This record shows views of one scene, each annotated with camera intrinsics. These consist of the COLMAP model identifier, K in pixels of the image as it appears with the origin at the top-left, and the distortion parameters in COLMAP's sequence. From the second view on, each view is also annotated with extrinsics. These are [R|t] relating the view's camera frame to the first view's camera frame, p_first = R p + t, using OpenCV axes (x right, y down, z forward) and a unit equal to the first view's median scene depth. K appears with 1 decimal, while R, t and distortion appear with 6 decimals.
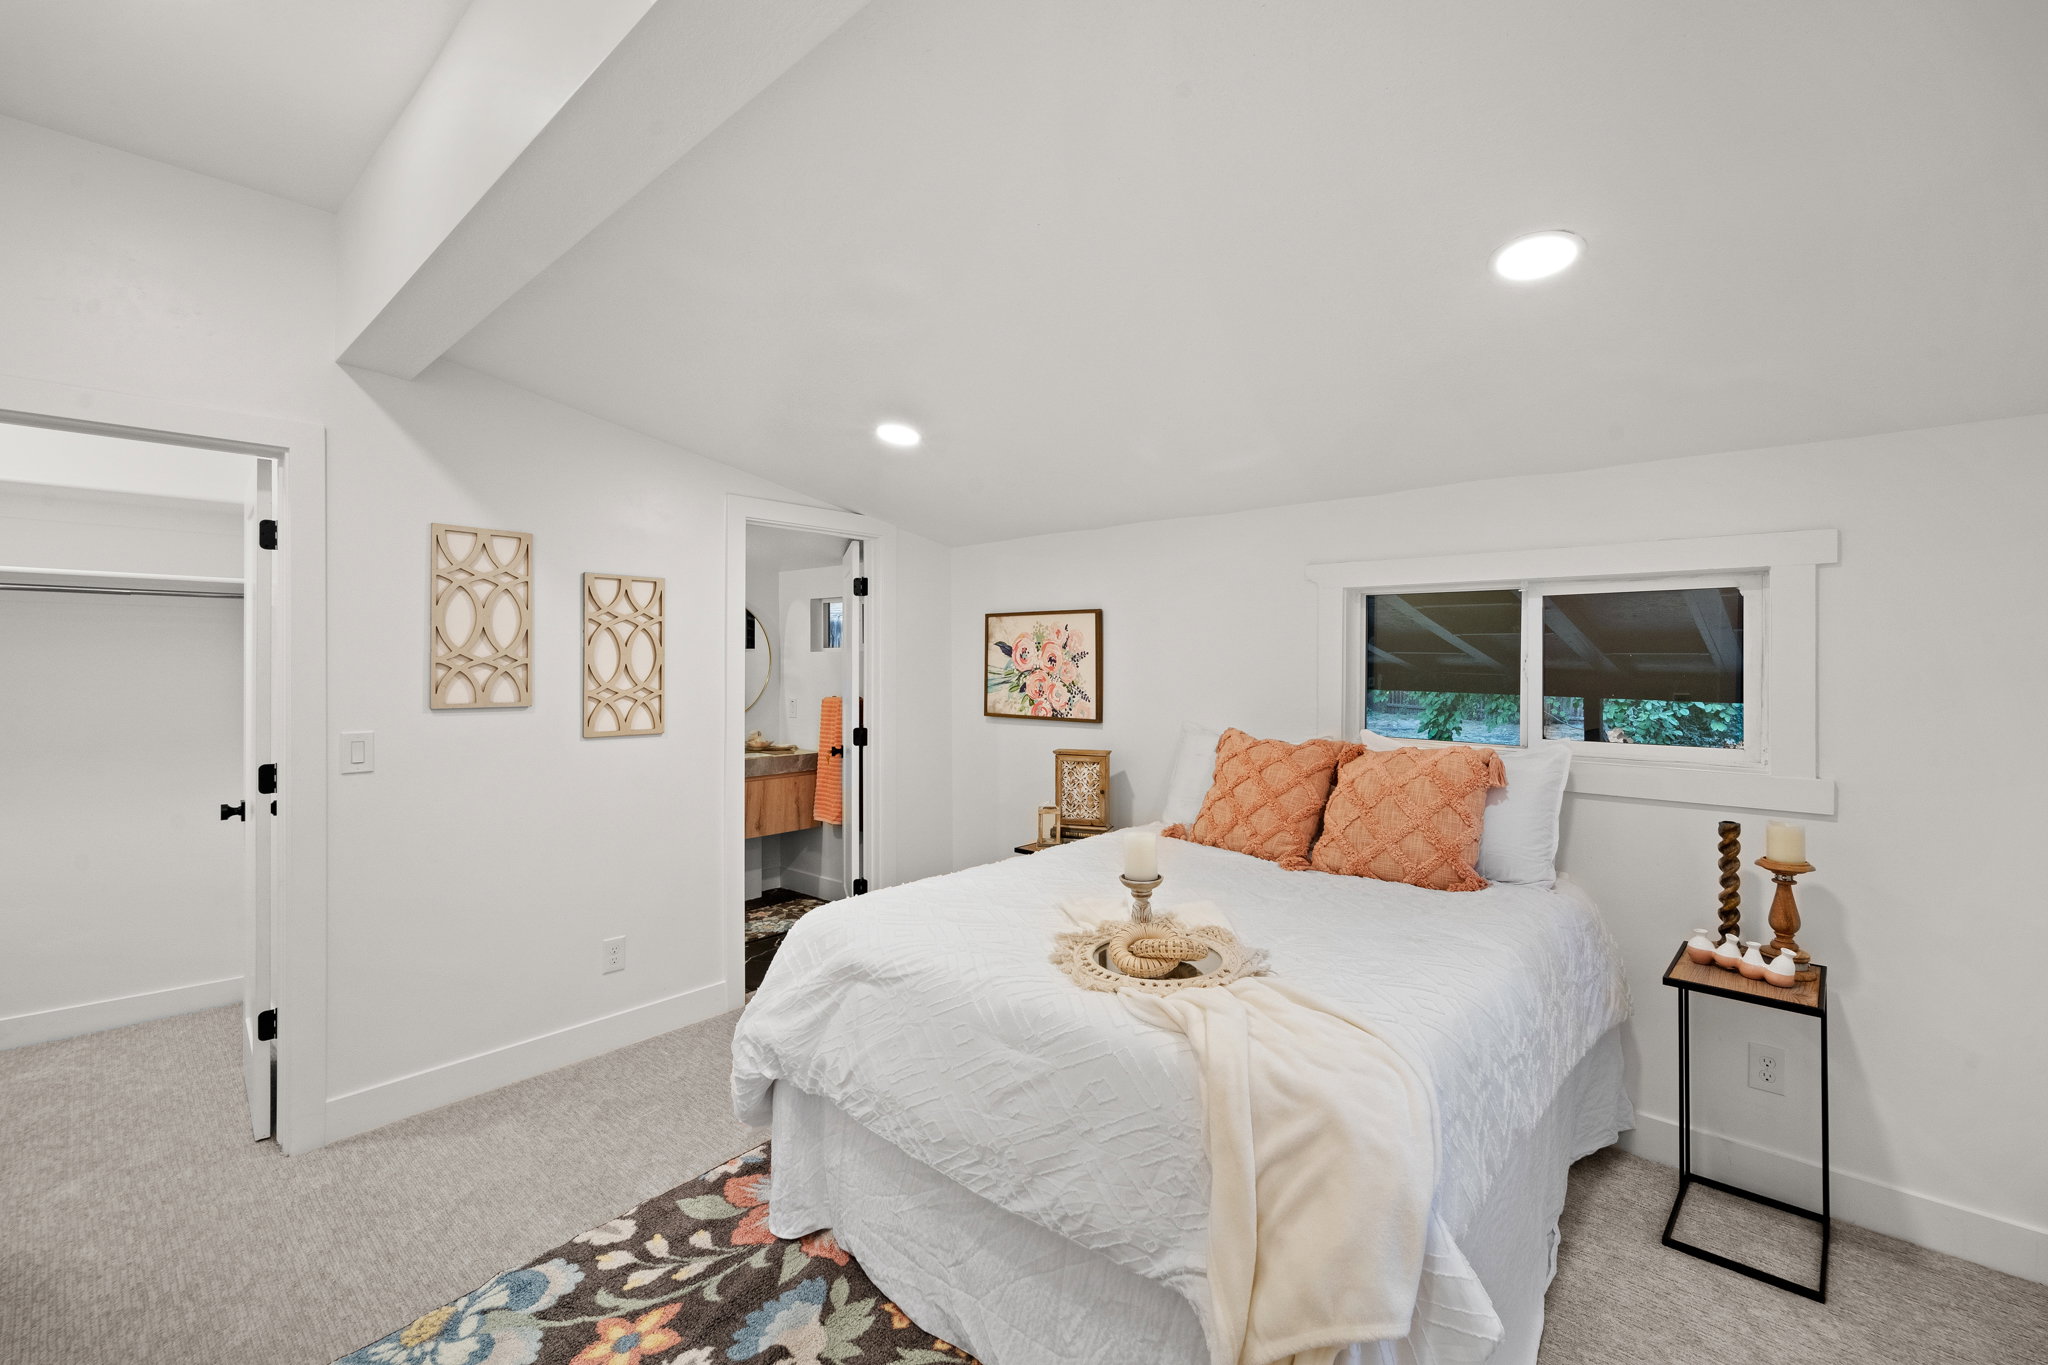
lens RADIAL K [[853.1, 0, 1010.9], [0, 853.1, 675.4], [0, 0, 1]] dist [-0.000250, -0.000409]
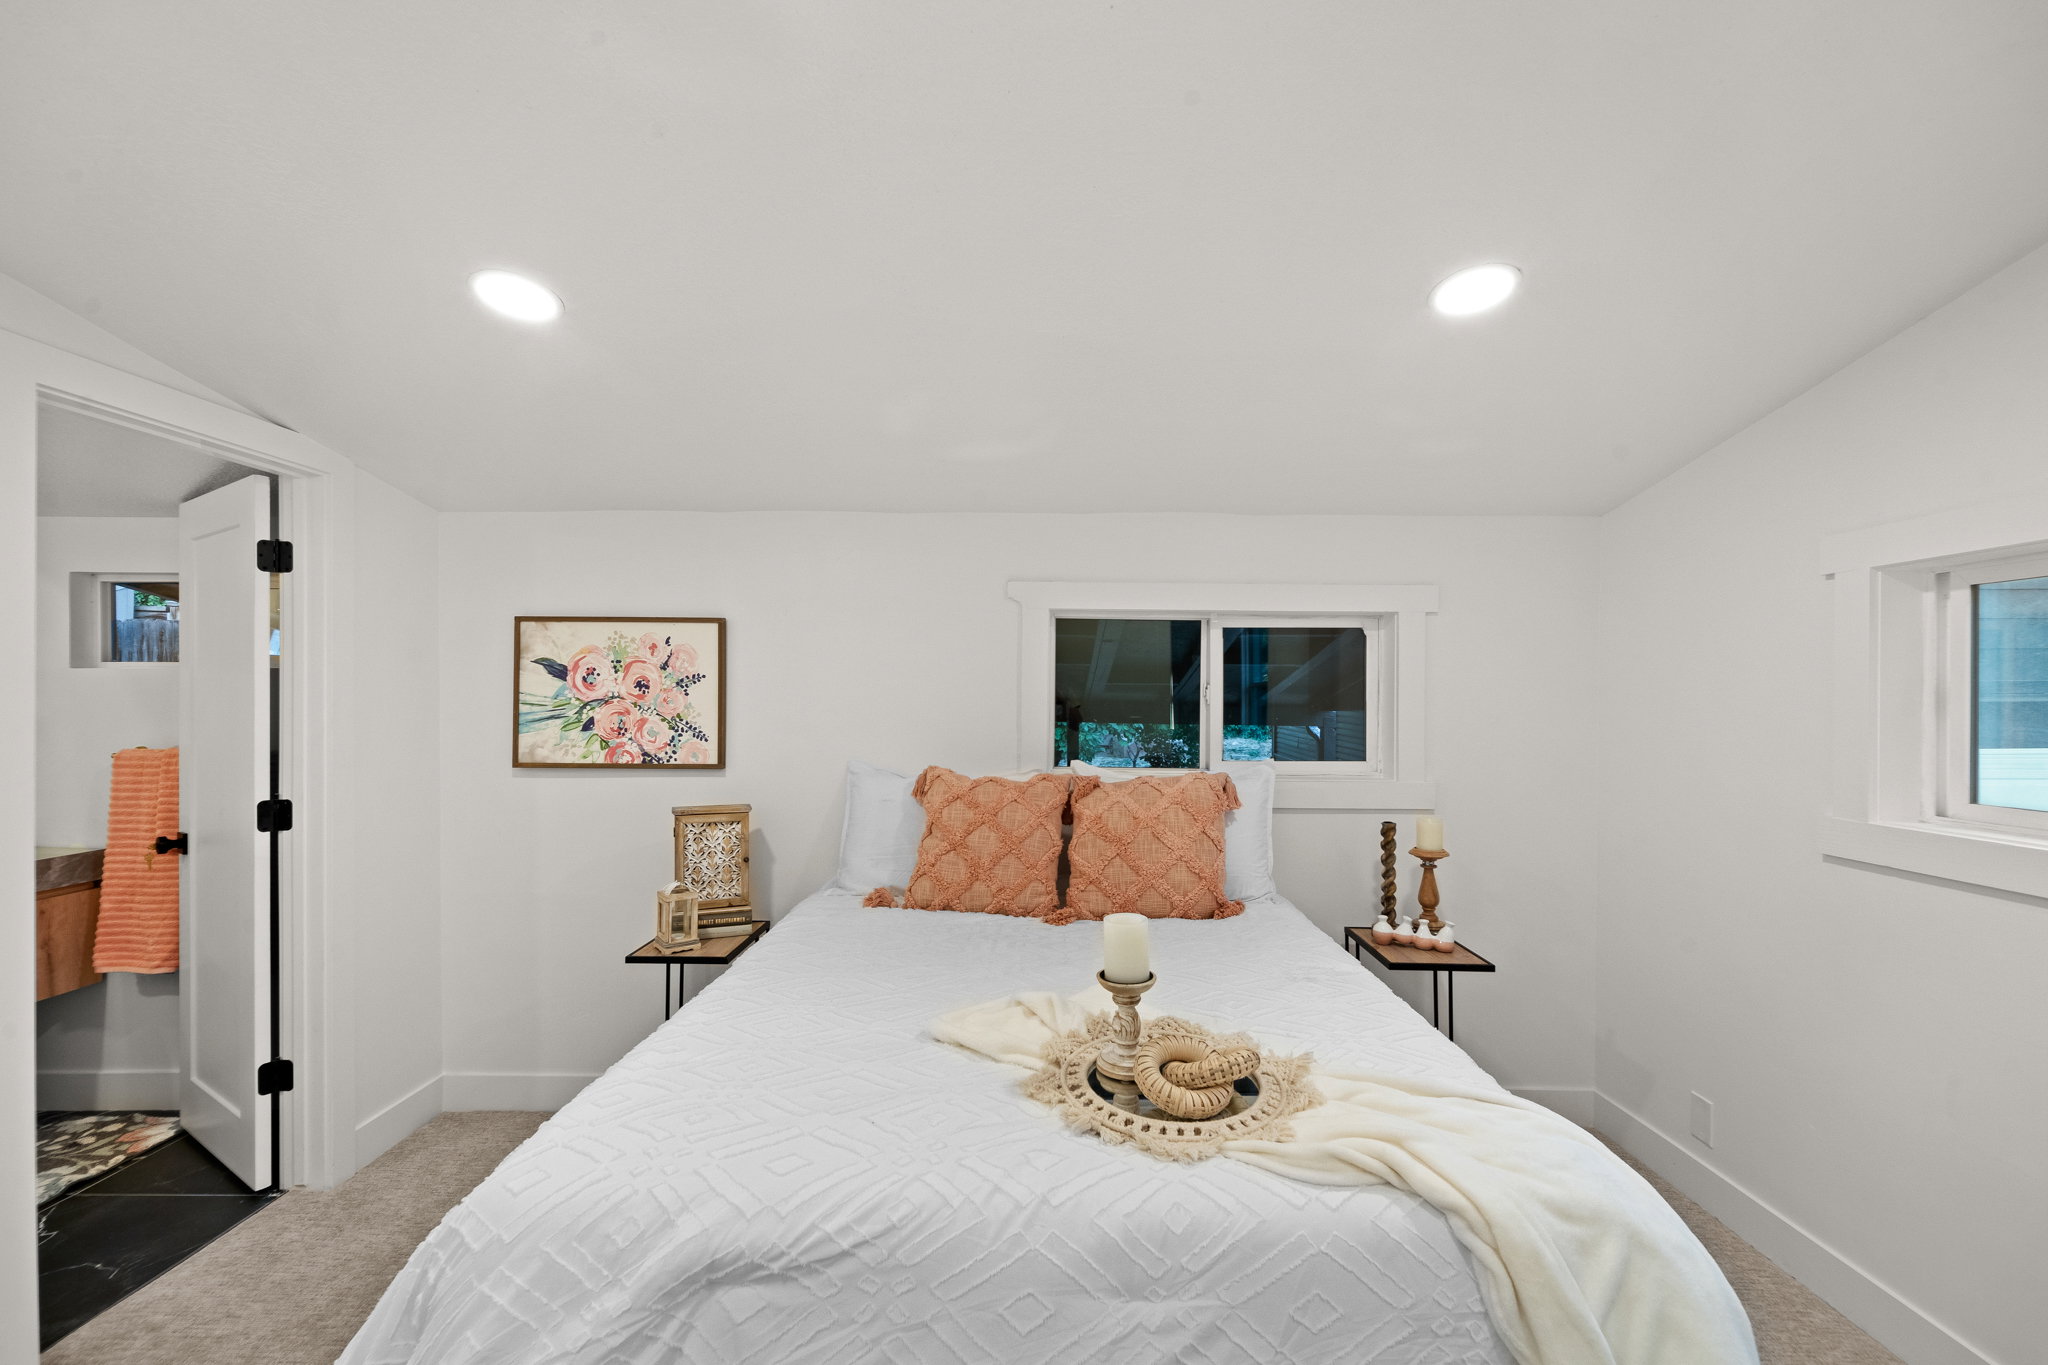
lens RADIAL K [[866.0, 0, 1023.9], [0, 866.0, 704.3], [0, 0, 1]] dist [0.000720, -0.000118]
pose [[0.750599, -0.007244, 0.660719, -0.203857], [0.008137, 0.999965, 0.001720, -0.000419], [-0.660708, 0.004085, 0.750632, 0.247355]]
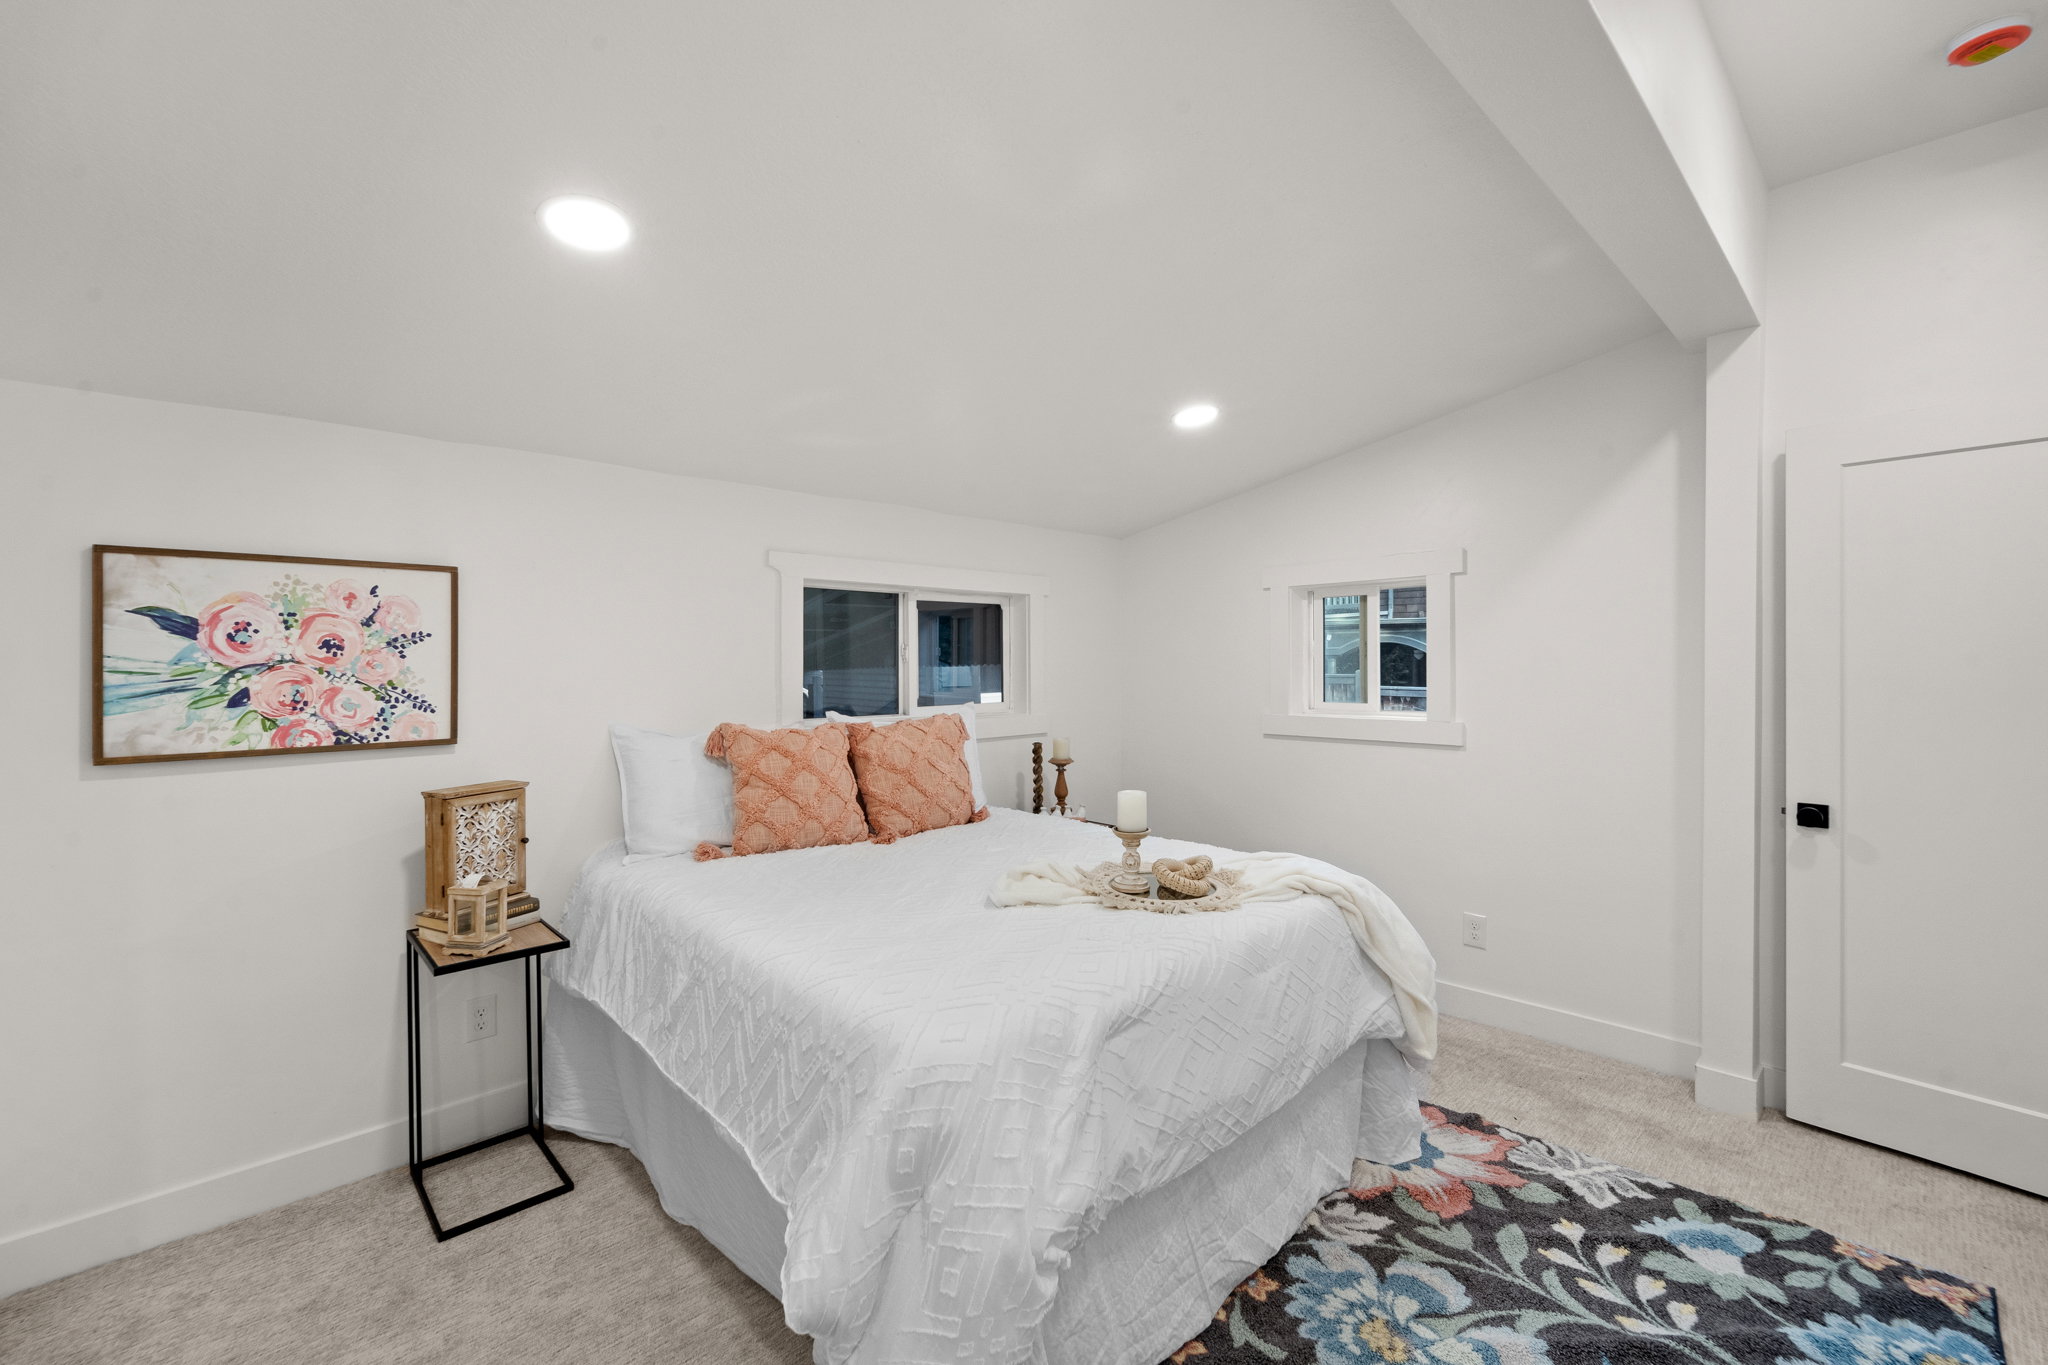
lens RADIAL K [[853.1, 0, 1010.9], [0, 853.1, 675.4], [0, 0, 1]] dist [-0.000250, -0.000409]
pose [[0.090485, -0.022574, 0.995642, -0.501739], [0.022668, 0.999531, 0.020602, 0.000483], [-0.995640, 0.020705, 0.090954, 0.524006]]
